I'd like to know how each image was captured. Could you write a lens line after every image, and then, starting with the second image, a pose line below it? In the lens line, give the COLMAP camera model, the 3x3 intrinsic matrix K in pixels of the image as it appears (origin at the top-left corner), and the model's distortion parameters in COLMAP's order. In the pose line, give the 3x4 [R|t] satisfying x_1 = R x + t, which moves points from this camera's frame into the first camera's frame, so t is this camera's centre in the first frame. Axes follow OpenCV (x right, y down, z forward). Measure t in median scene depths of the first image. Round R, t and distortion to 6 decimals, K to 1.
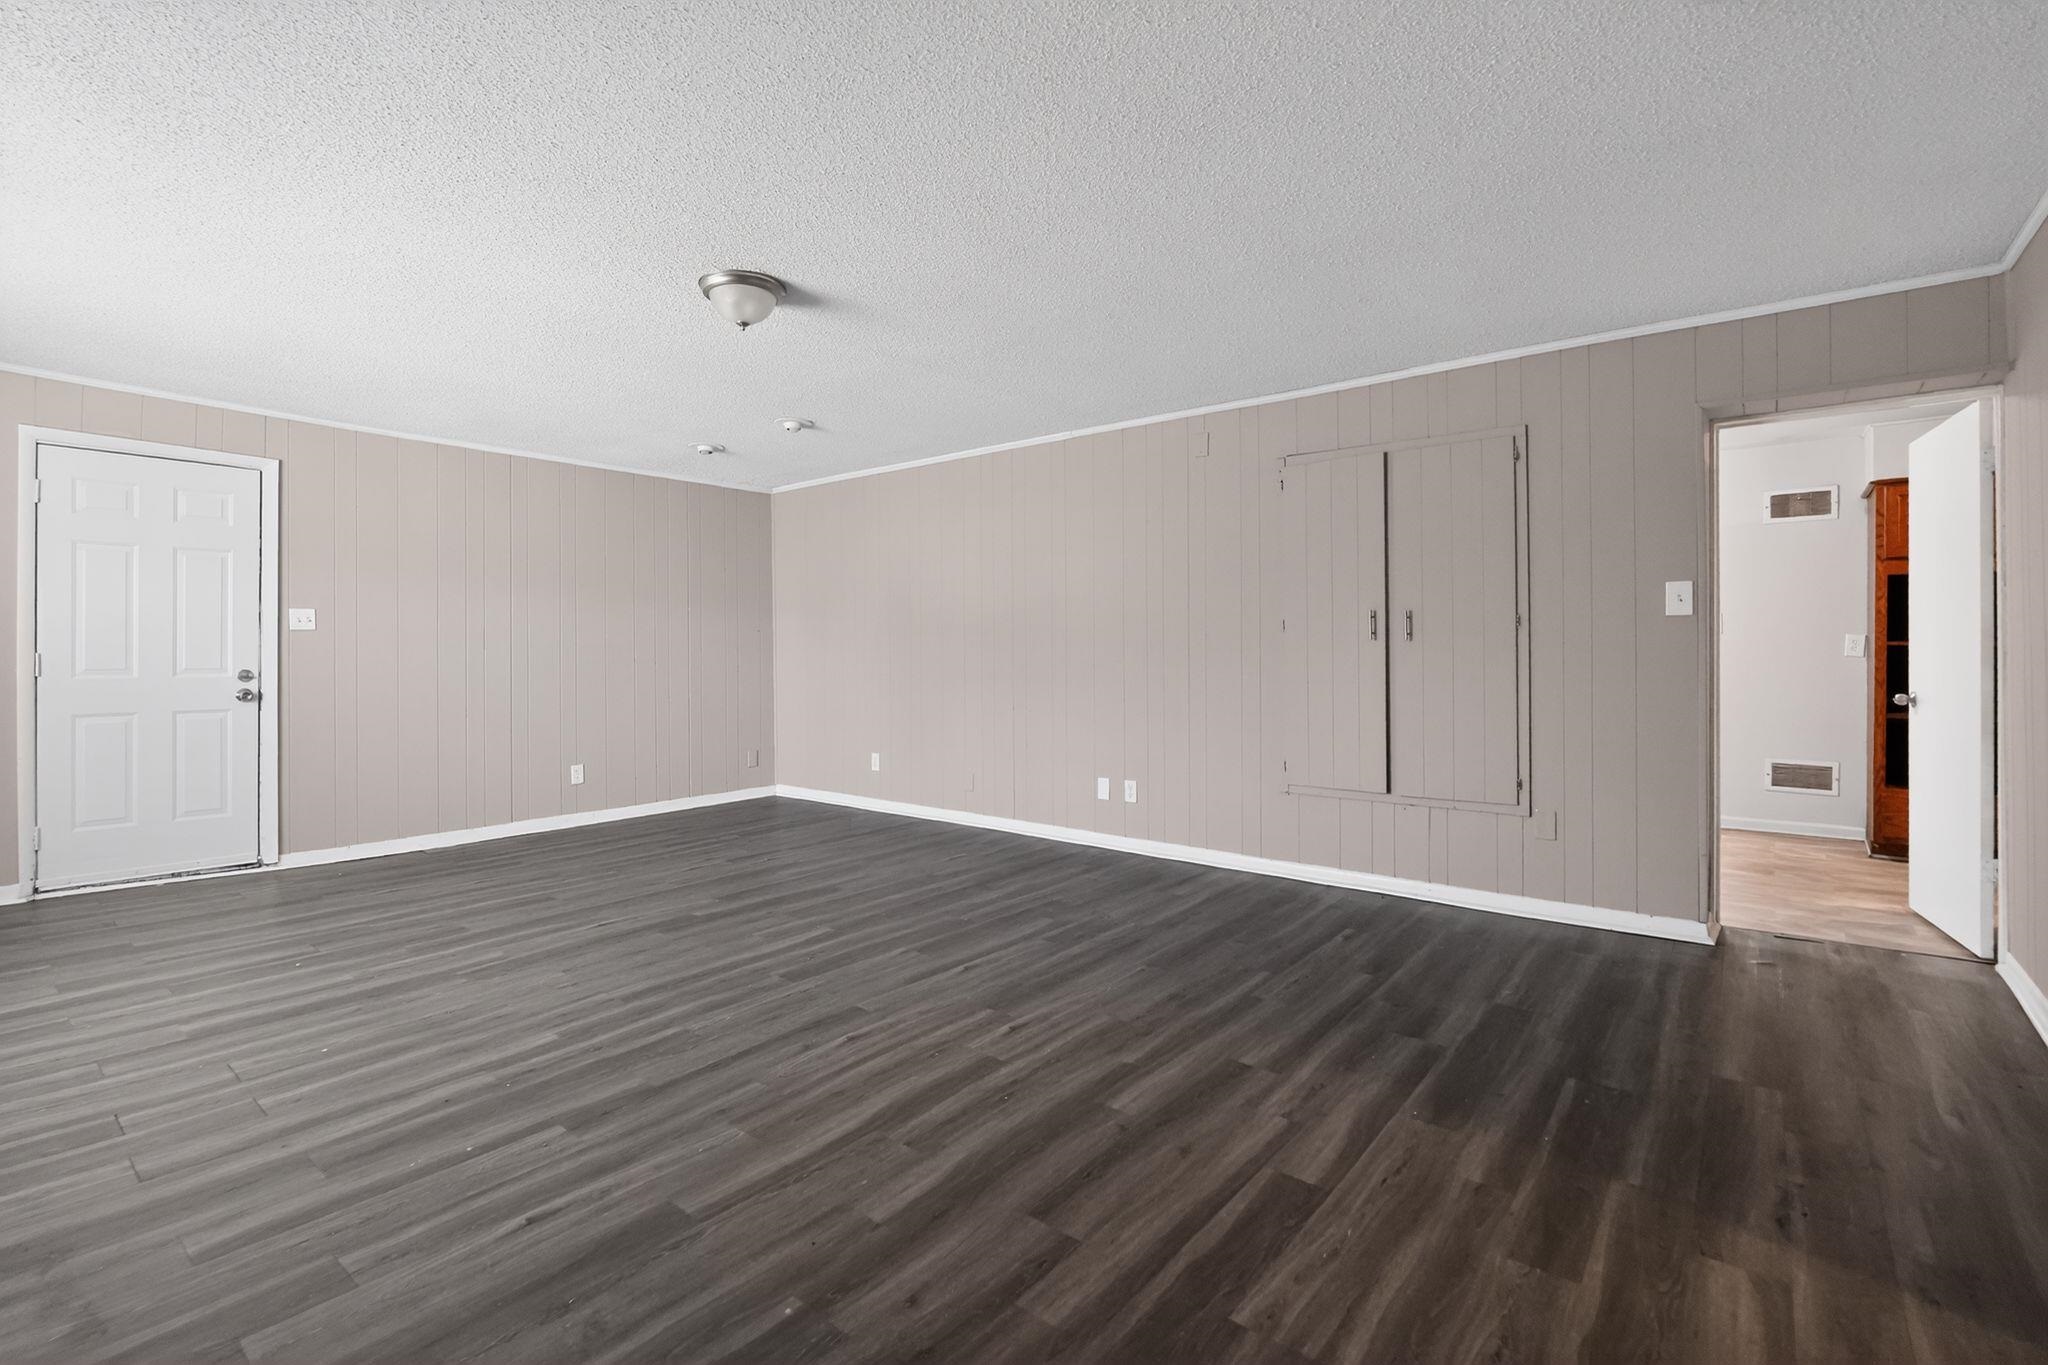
lens RADIAL K [[926.8, 0, 1022.7], [0, 926.8, 658.7], [0, 0, 1]] dist [-0.014114, 0.000529]
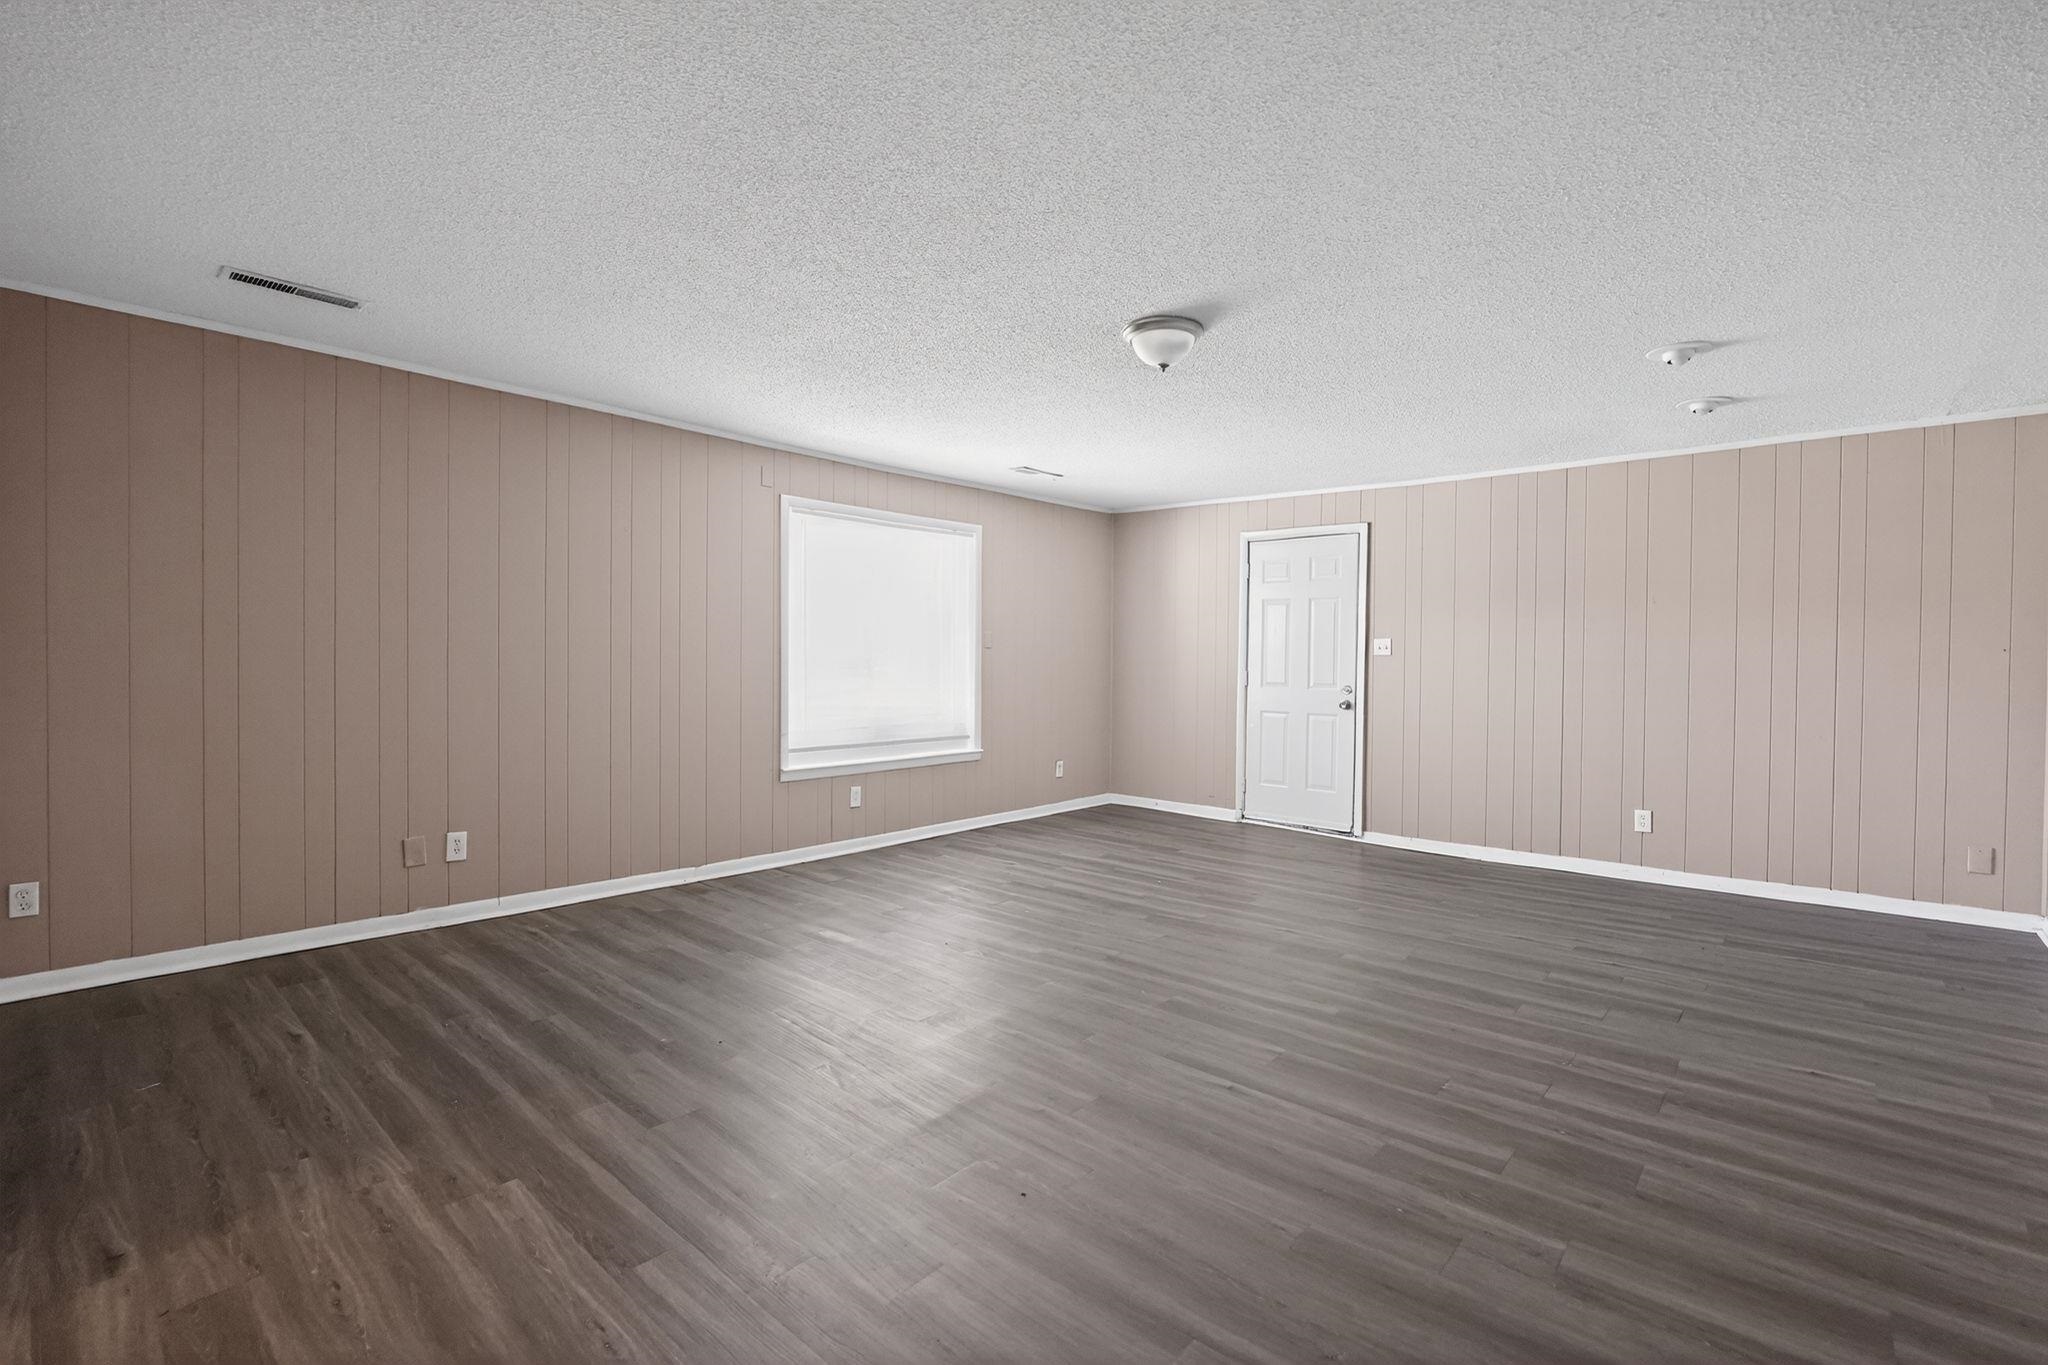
lens RADIAL K [[926.8, 0, 1022.7], [0, 926.8, 658.7], [0, 0, 1]] dist [-0.014114, 0.000529]
pose [[-0.057427, -0.002169, -0.998347, 0.749094], [-0.019847, 0.999802, -0.001030, -0.023562], [0.998152, 0.019755, -0.057458, 0.888450]]
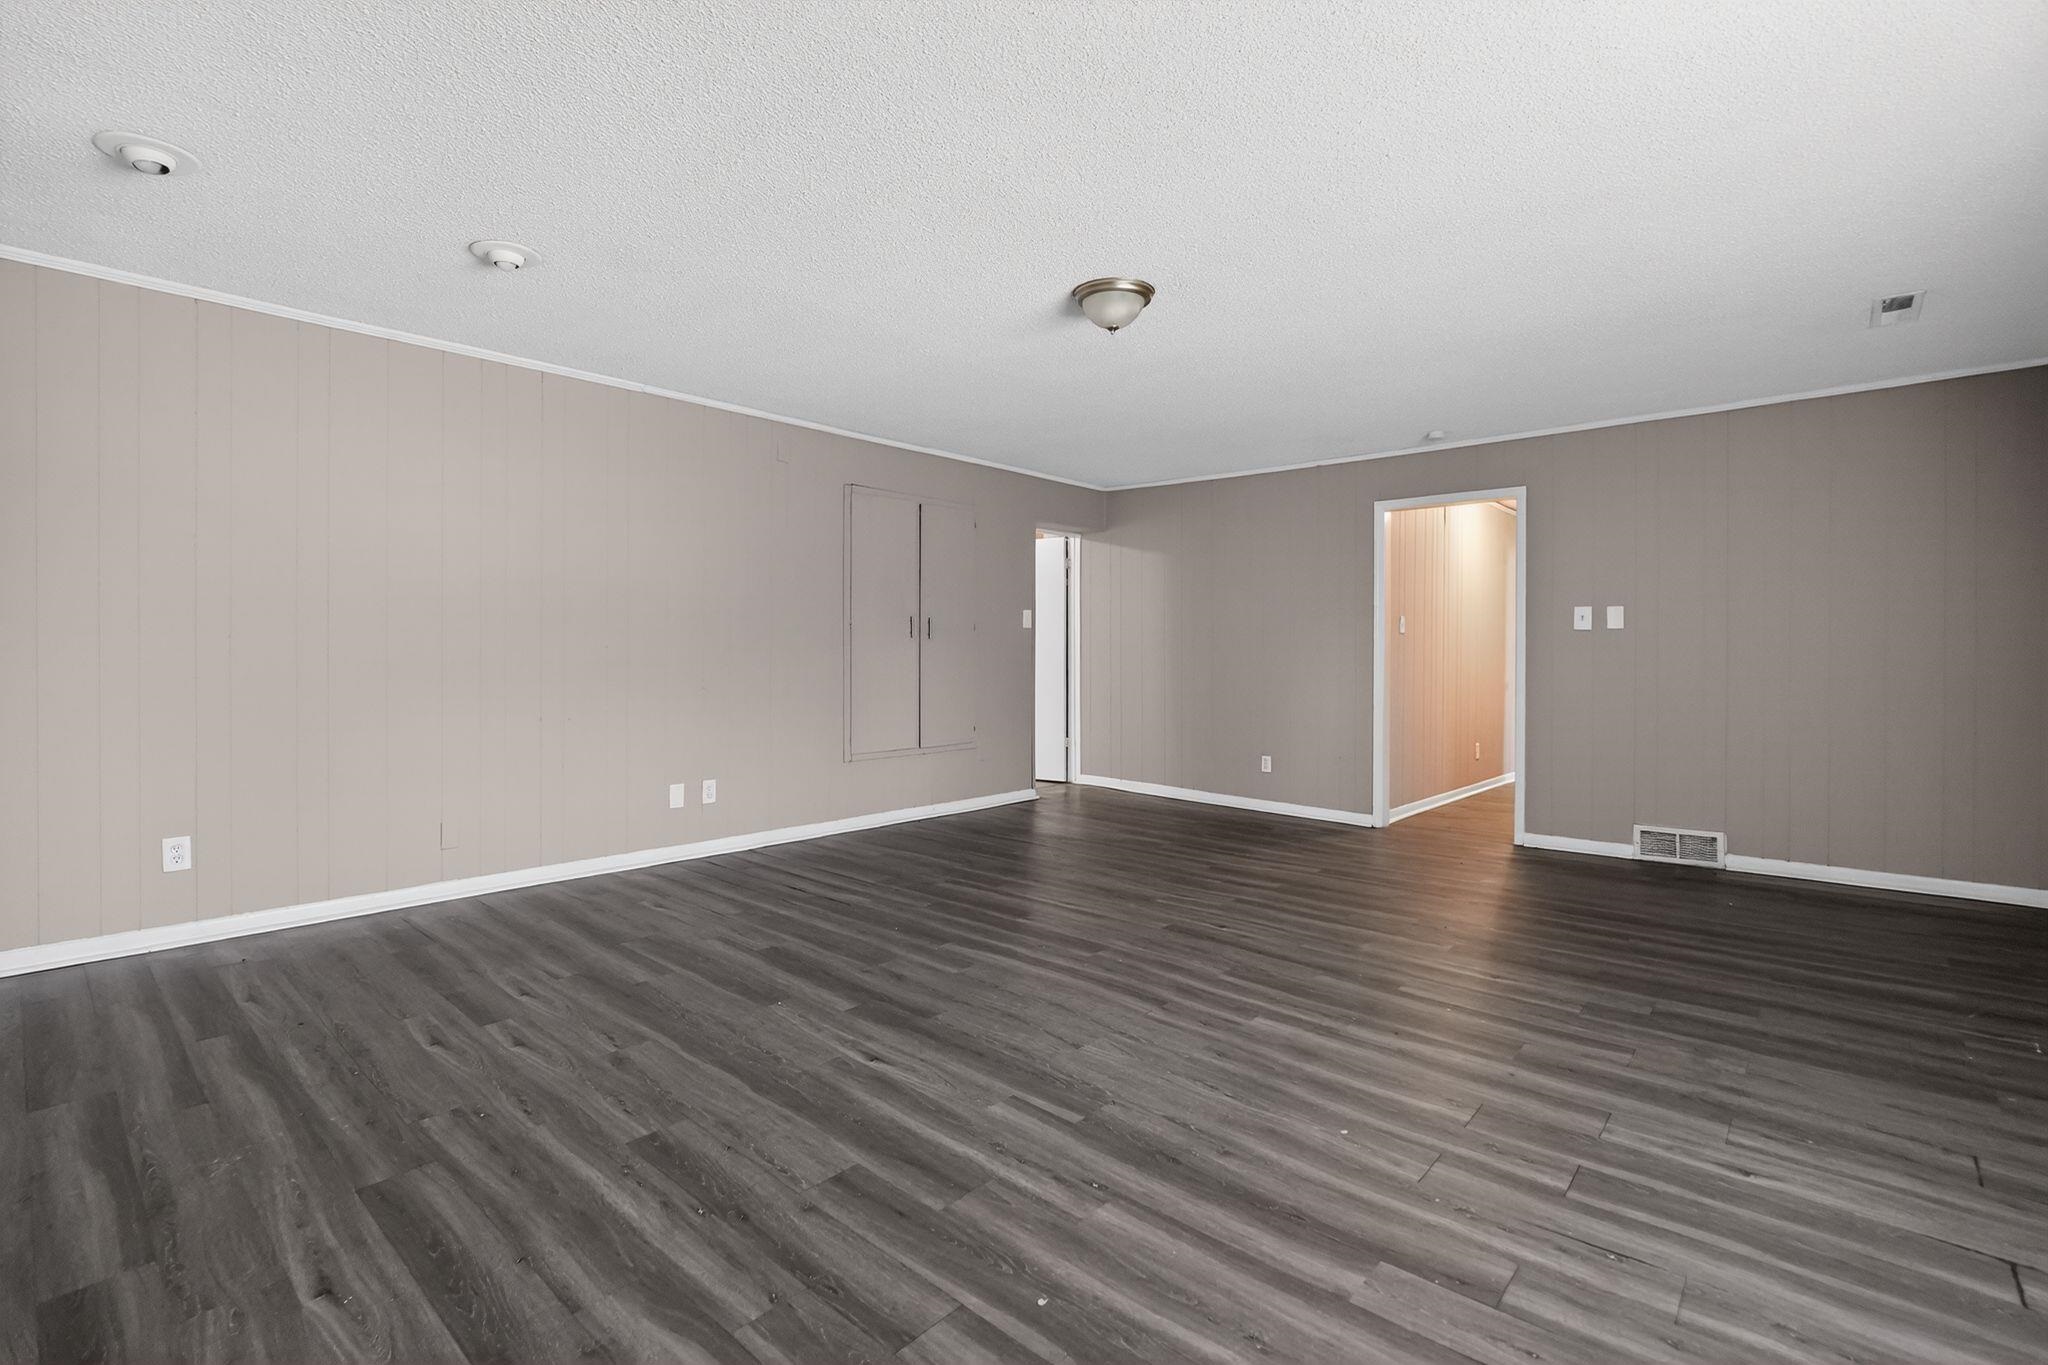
lens RADIAL K [[909.8, 0, 1040.8], [0, 909.8, 663.3], [0, 0, 1]] dist [-0.016102, 0.000124]
pose [[0.040360, -0.012030, 0.999113, -1.288016], [0.002041, 0.999926, 0.011957, 0.002680], [-0.999183, 0.001557, 0.040381, 1.017160]]
